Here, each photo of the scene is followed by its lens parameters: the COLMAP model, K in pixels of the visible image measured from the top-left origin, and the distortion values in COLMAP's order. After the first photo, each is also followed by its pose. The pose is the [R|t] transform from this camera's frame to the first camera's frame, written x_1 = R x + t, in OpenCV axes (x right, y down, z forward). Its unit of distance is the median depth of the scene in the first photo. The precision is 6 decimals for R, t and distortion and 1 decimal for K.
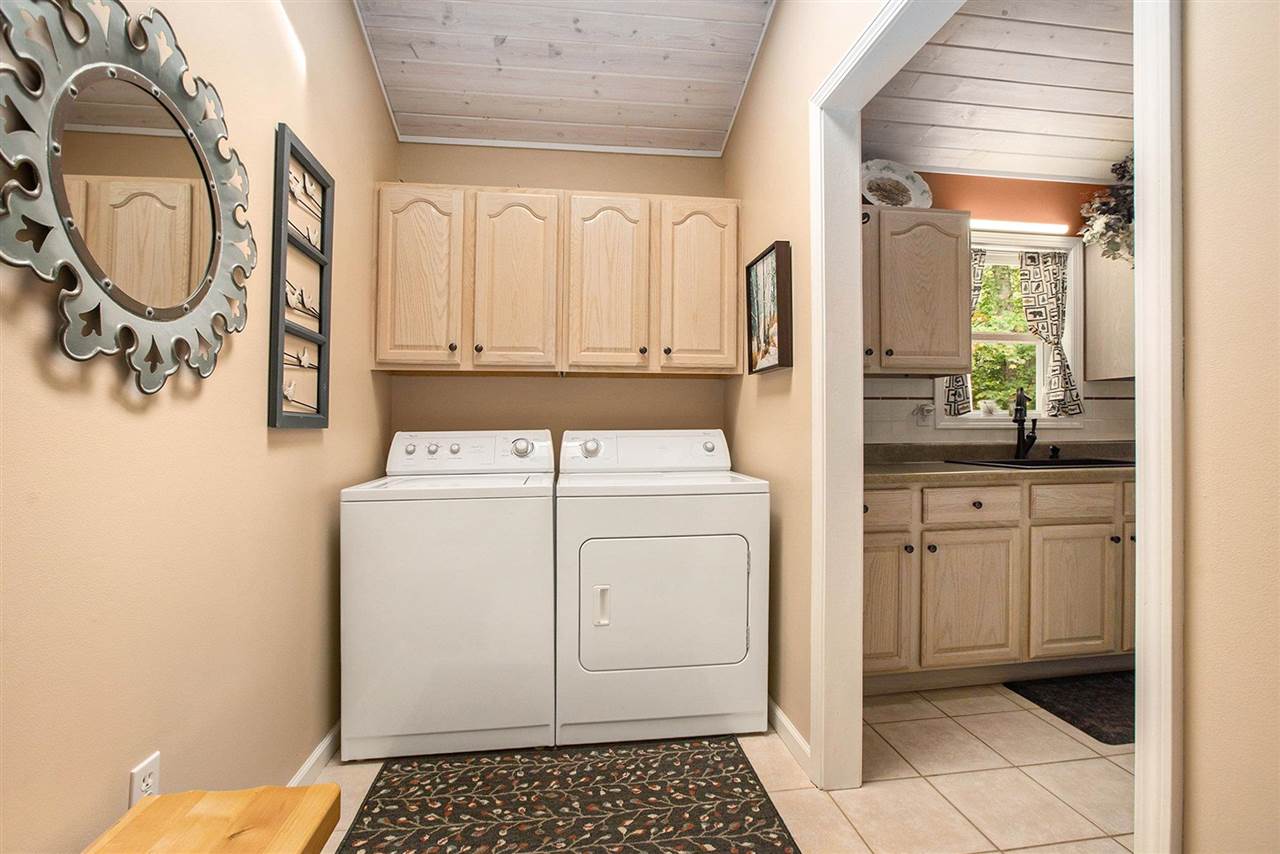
lens RADIAL K [[587.4, 0, 643.9], [0, 587.4, 415.0], [0, 0, 1]] dist [-0.013594, 0.000881]
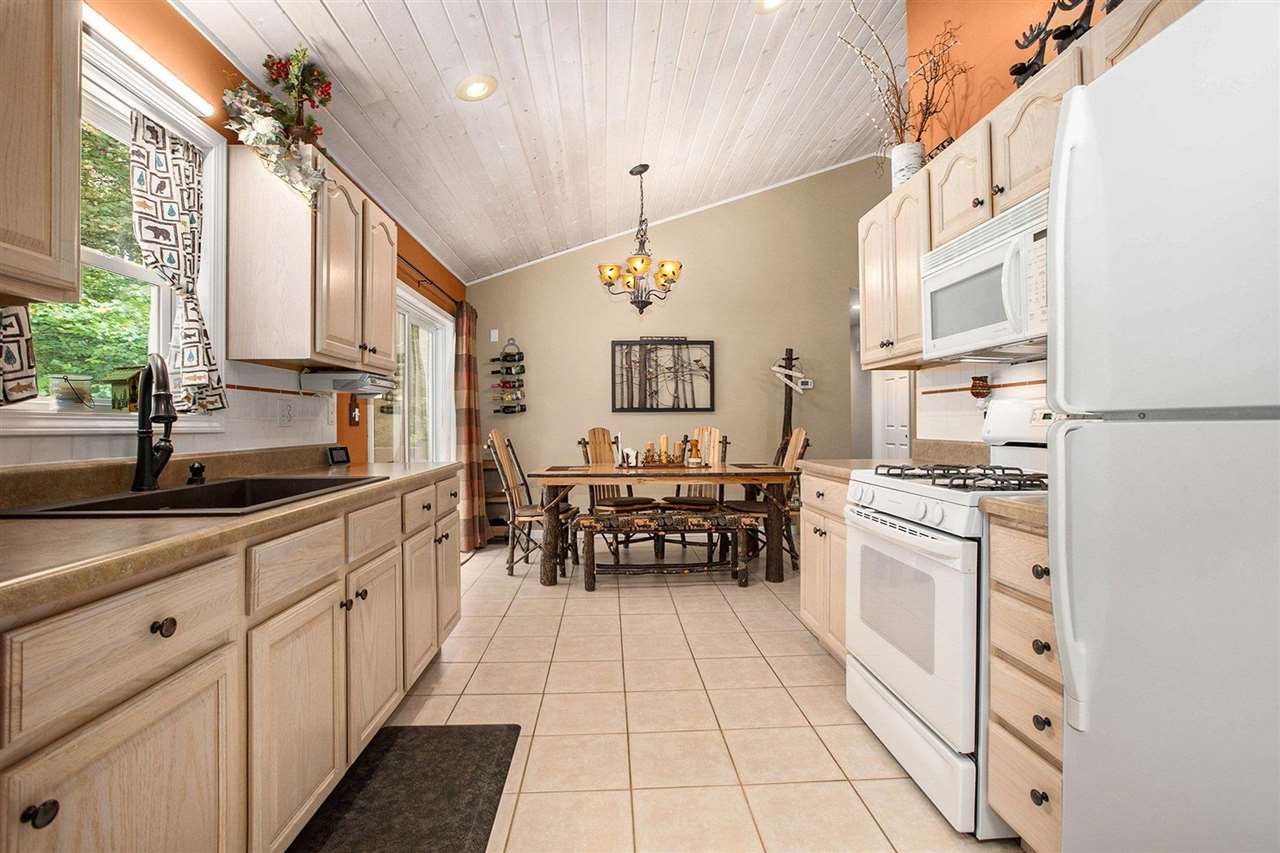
lens RADIAL K [[587.4, 0, 637.4], [0, 587.4, 423.6], [0, 0, 1]] dist [-0.013594, 0.000881]
pose [[0.106111, 0.004175, 0.994345, 0.159411], [-0.010840, 0.999937, -0.003042, 0.010435], [-0.994295, -0.010456, 0.106150, 0.477822]]
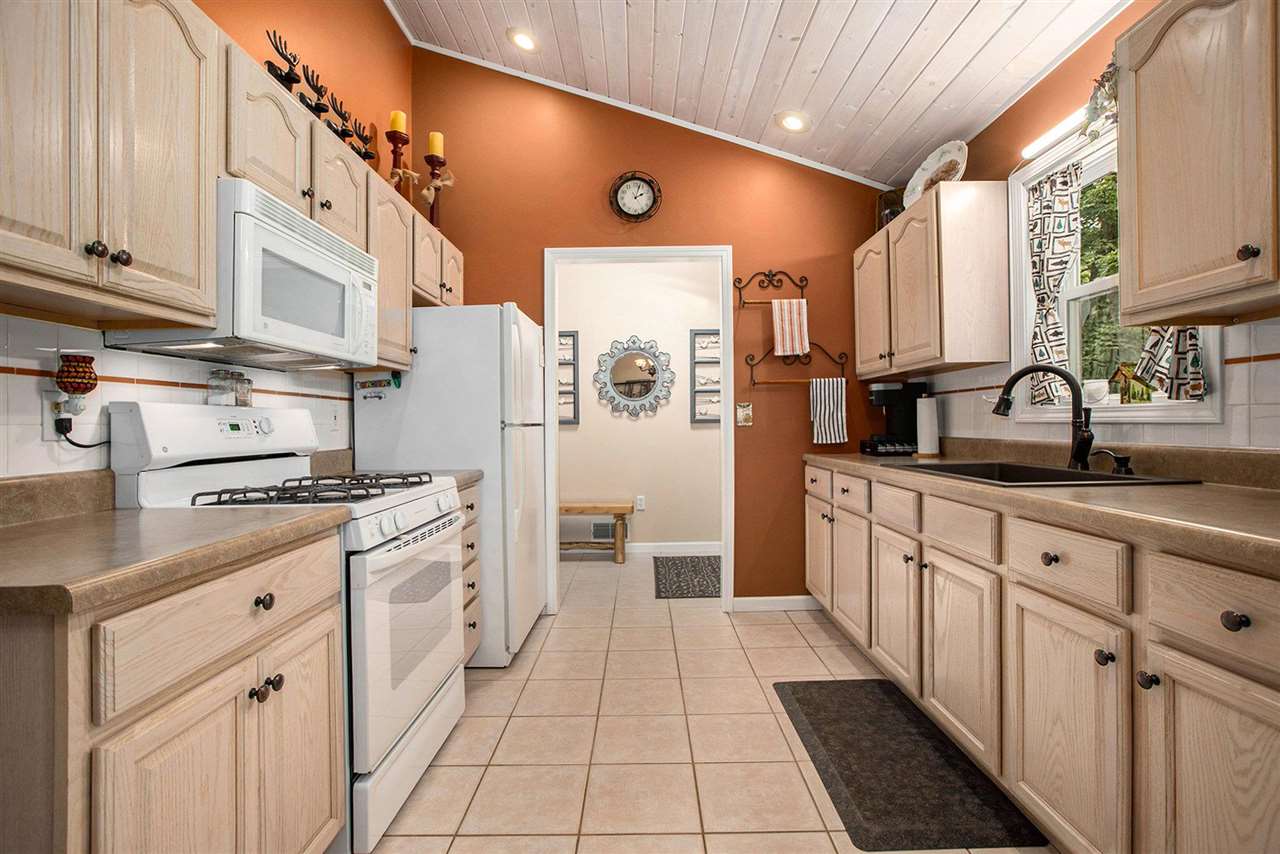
lens RADIAL K [[587.4, 0, 645.3], [0, 587.4, 419.7], [0, 0, 1]] dist [-0.013594, 0.000881]
pose [[-0.139281, -0.000631, -0.990253, 1.311949], [0.035604, 0.999350, -0.005645, 0.005698], [0.989613, -0.036043, -0.139168, 0.586907]]
